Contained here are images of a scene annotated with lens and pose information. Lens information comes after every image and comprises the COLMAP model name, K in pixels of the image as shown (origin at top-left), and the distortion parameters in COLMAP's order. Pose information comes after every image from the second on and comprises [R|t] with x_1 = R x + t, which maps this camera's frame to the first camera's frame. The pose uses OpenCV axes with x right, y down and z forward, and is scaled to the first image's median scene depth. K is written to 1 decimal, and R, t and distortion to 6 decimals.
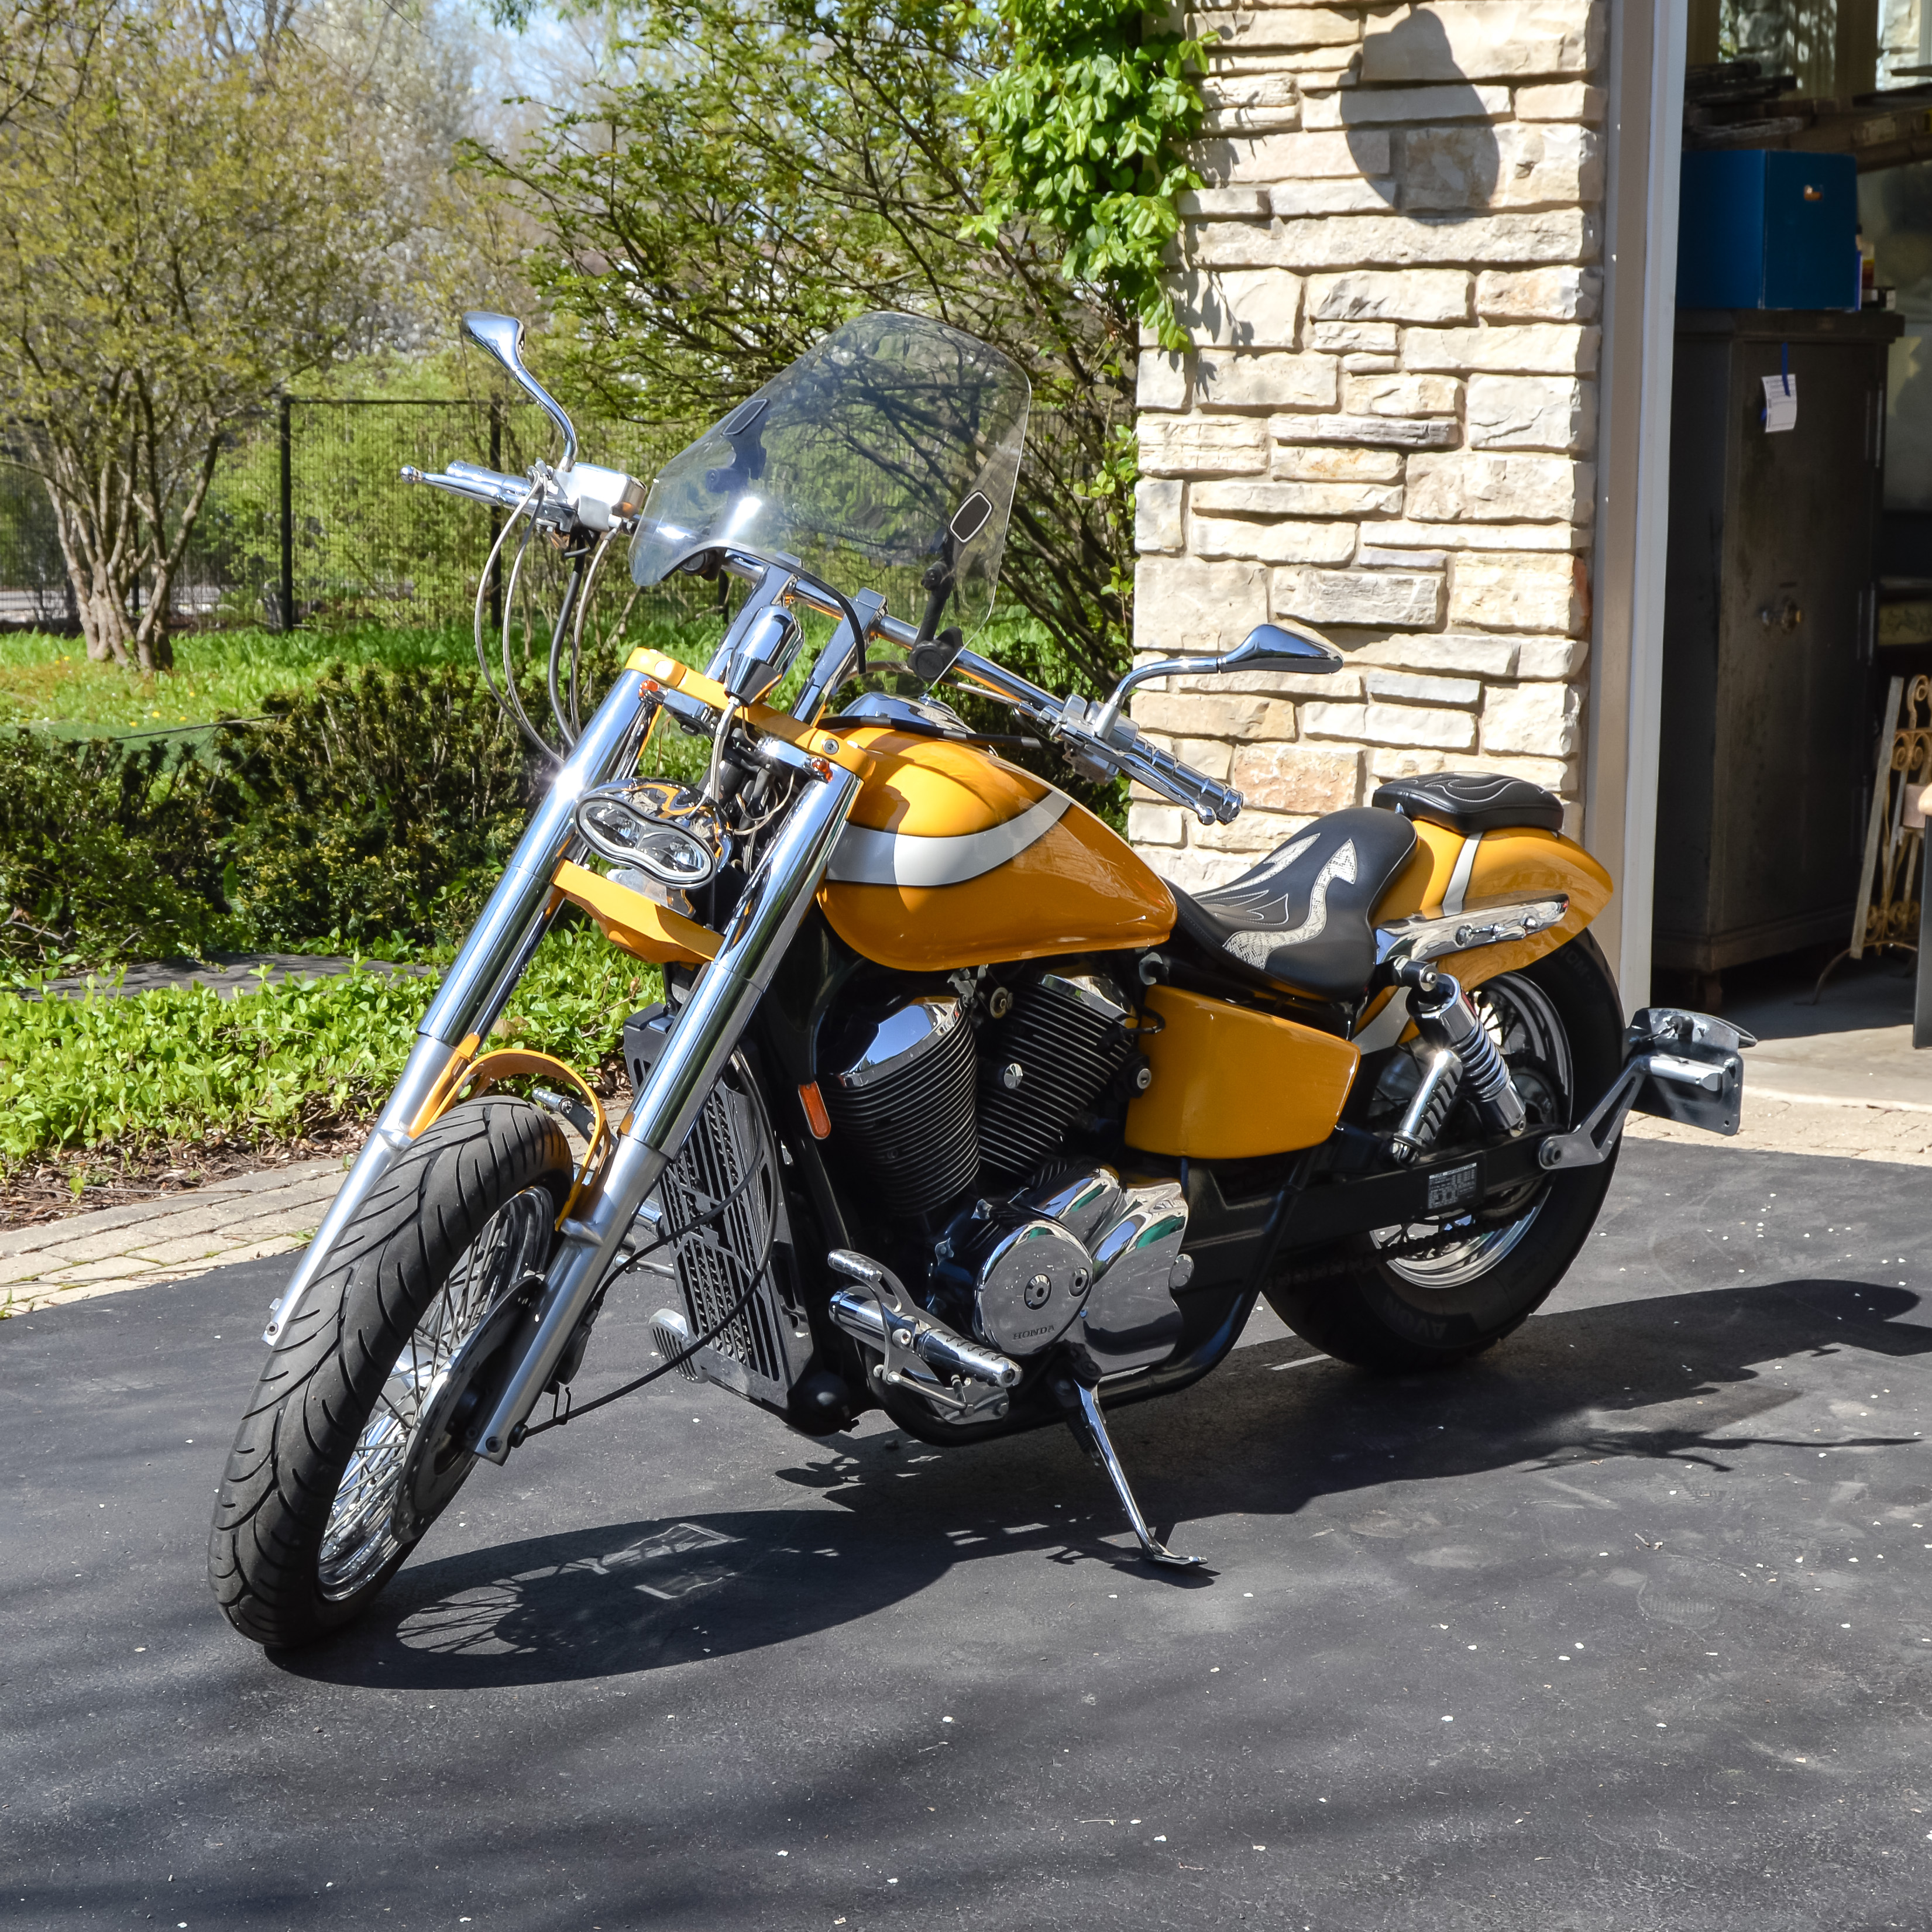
lens RADIAL K [[3469.6, 0, 886.5], [0, 3469.6, 1005.4], [0, 0, 1]] dist [-0.048133, -0.029747]
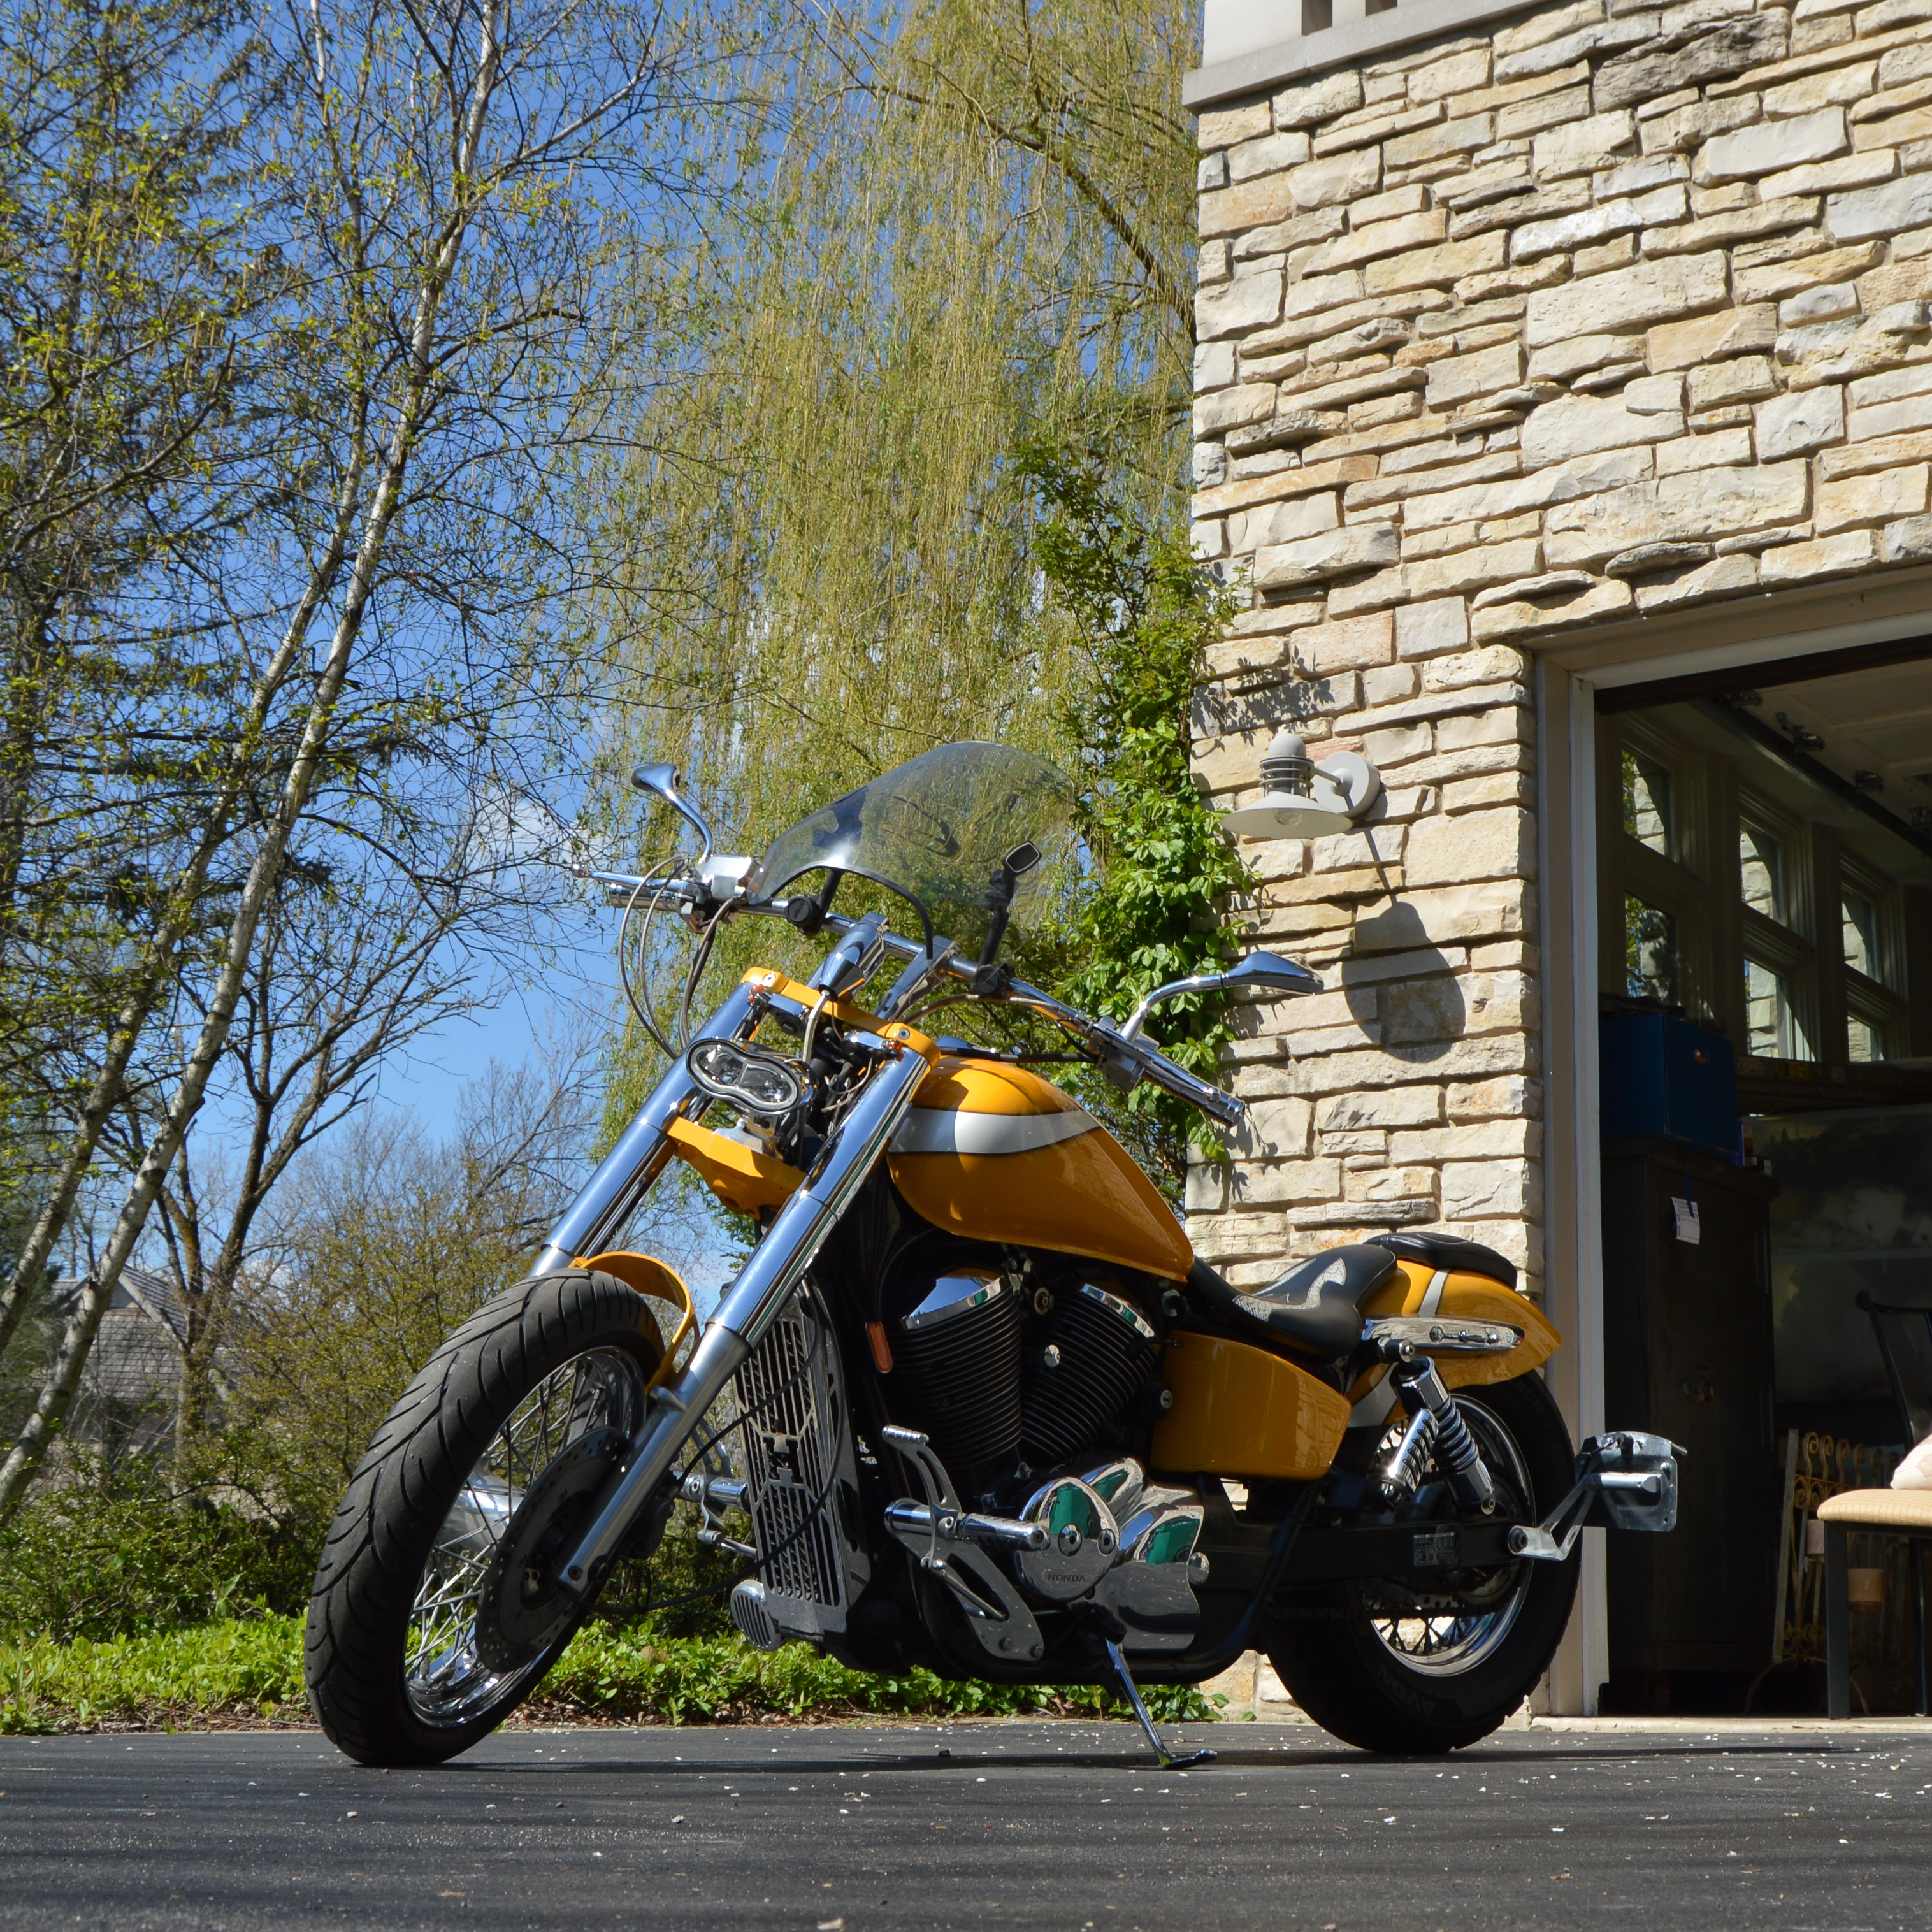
lens RADIAL K [[2684.9, 0, 1100.4], [0, 2684.9, 965.3], [0, 0, 1]] dist [-0.088756, 0.078081]
pose [[0.999306, 0.025657, 0.027020, 0.013225], [-0.013396, 0.924058, -0.382016, 0.129666], [-0.034770, 0.381389, 0.923760, 0.060070]]
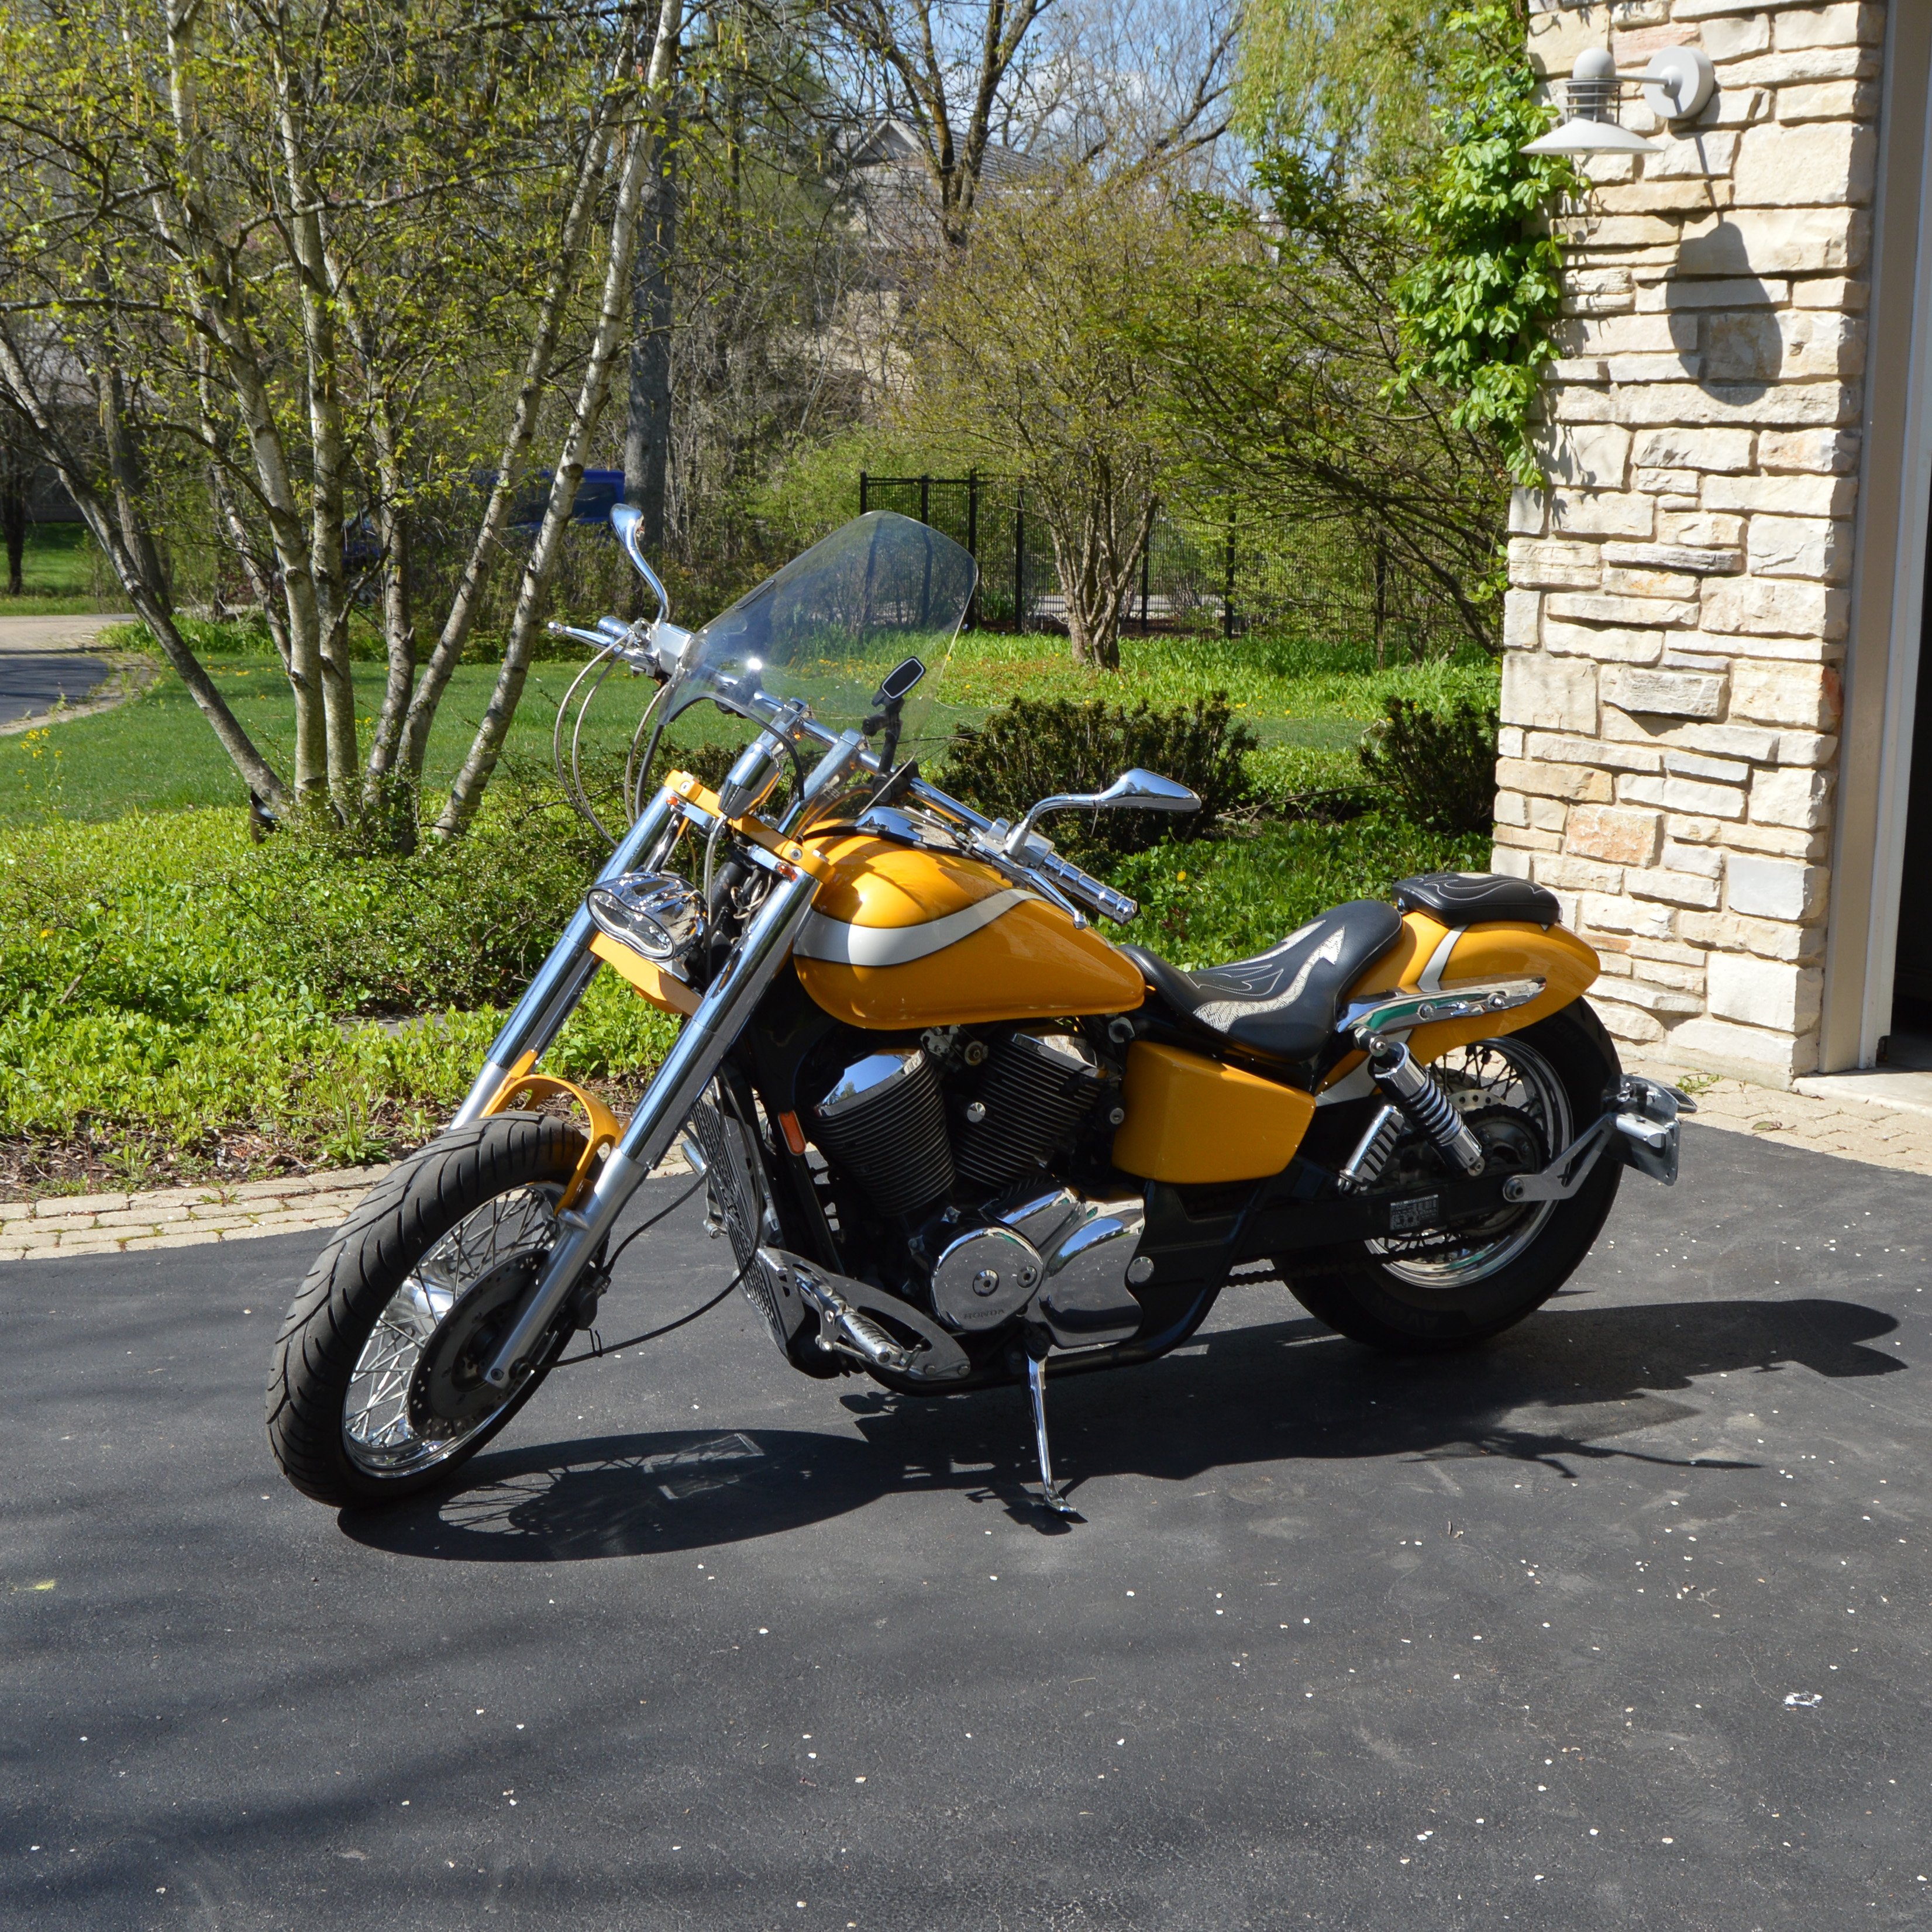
lens RADIAL K [[2623.8, 0, 1031.6], [0, 2623.8, 968.2], [0, 0, 1]] dist [-0.065408, 0.031204]
pose [[0.969403, 0.055742, -0.239061, 0.150264], [-0.051755, 0.998397, 0.022926, -0.029432], [0.239956, -0.009851, 0.970734, 0.038897]]
